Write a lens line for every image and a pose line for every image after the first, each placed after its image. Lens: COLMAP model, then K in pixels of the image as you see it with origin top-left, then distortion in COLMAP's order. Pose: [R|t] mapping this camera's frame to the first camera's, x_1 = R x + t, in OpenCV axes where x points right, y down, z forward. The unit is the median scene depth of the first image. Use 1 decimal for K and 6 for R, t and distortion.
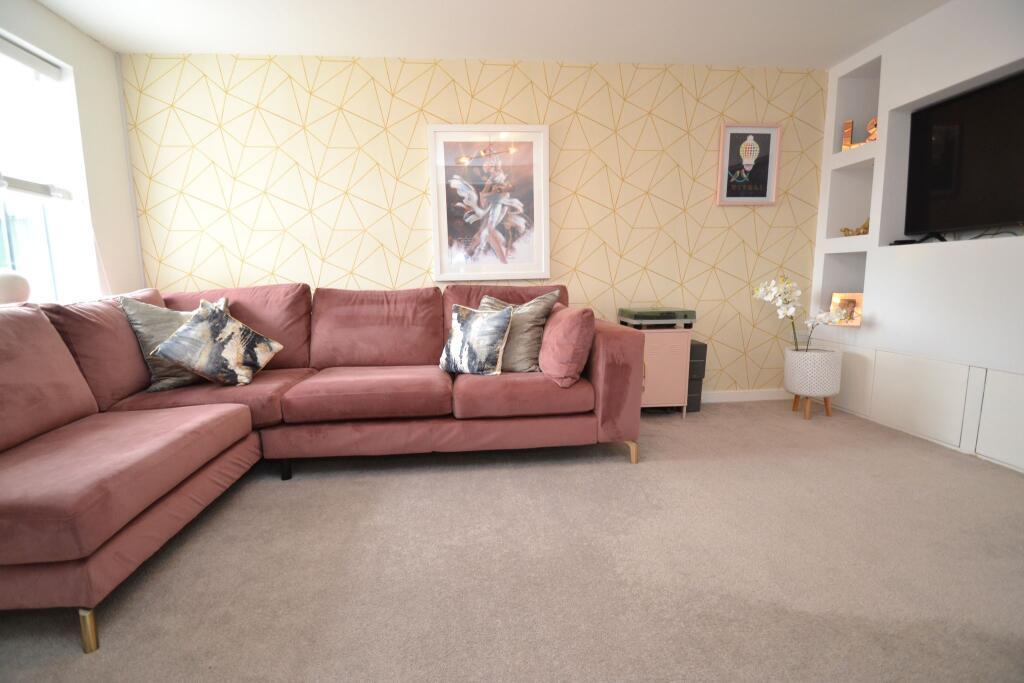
lens RADIAL K [[459.0, 0, 503.6], [0, 459.0, 342.4], [0, 0, 1]] dist [0.024000, -0.023753]
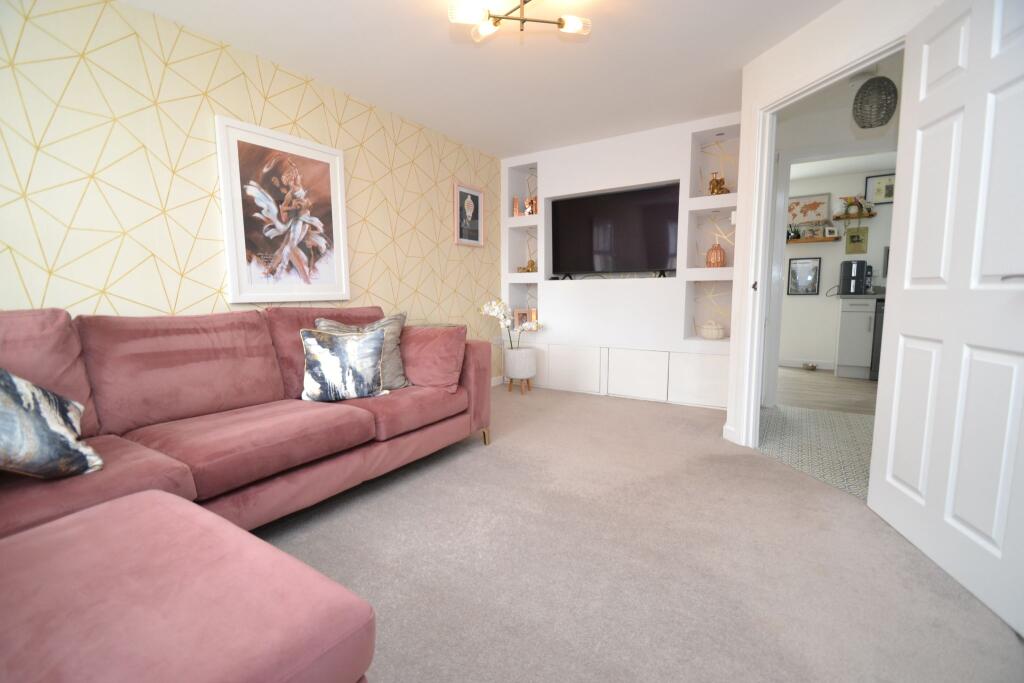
lens RADIAL K [[459.0, 0, 503.6], [0, 459.0, 342.4], [0, 0, 1]] dist [0.024000, -0.023753]
pose [[0.620531, -0.073349, 0.780744, -0.509916], [0.101683, 0.994737, 0.012636, -0.024479], [-0.777562, 0.071547, 0.624723, 0.110633]]
